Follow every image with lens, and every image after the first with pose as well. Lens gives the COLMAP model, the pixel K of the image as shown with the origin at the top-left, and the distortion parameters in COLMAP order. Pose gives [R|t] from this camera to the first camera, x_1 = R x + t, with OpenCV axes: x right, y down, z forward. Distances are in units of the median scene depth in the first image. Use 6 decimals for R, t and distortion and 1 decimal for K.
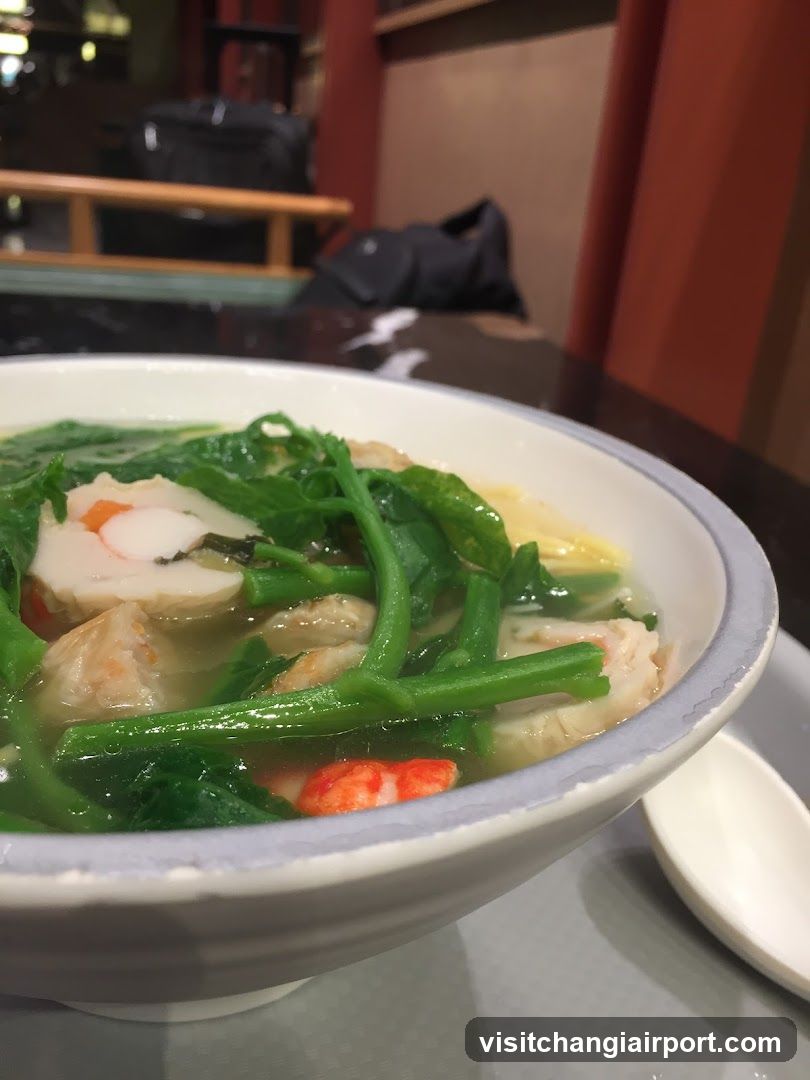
lens RADIAL K [[947.2, 0, 405.0], [0, 947.2, 540.0], [0, 0, 1]] dist [0.047783, -0.017830]
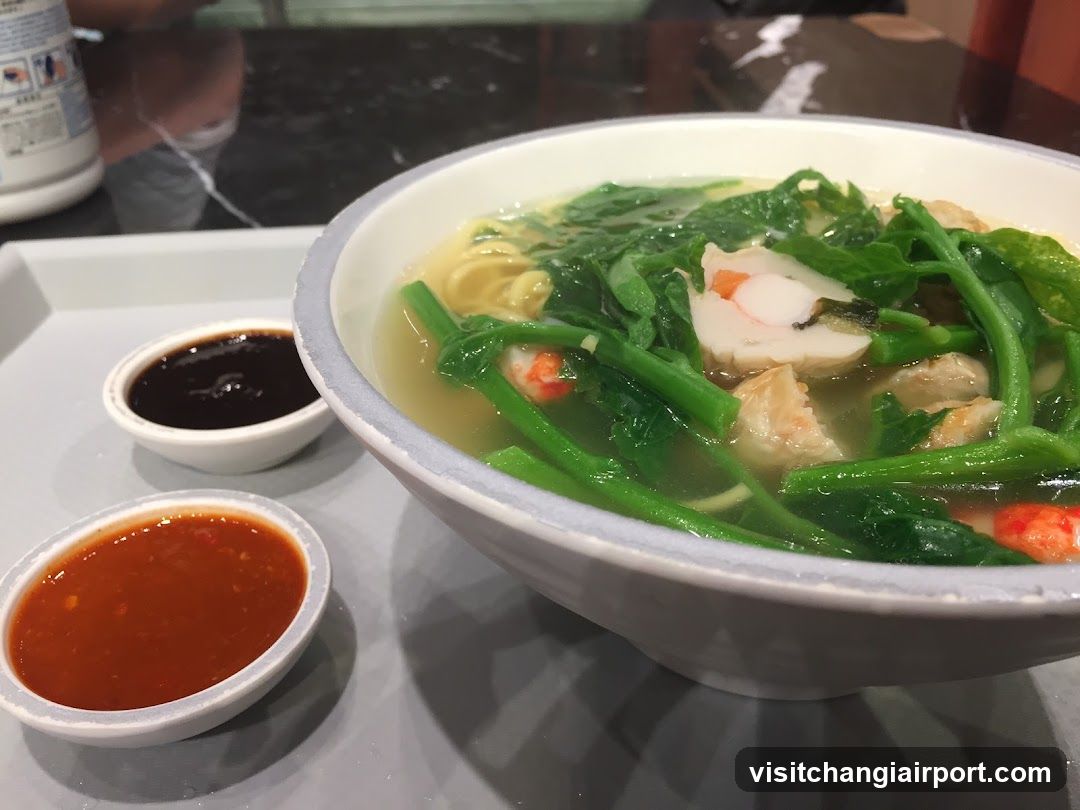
lens RADIAL K [[926.1, 0, 540.0], [0, 926.1, 405.0], [0, 0, 1]] dist [-0.002621, -0.013678]
pose [[0.978031, 0.006519, -0.208360, -0.297621], [0.028126, 0.986245, 0.162881, -0.069226], [0.206555, -0.165163, 0.964394, -0.160653]]
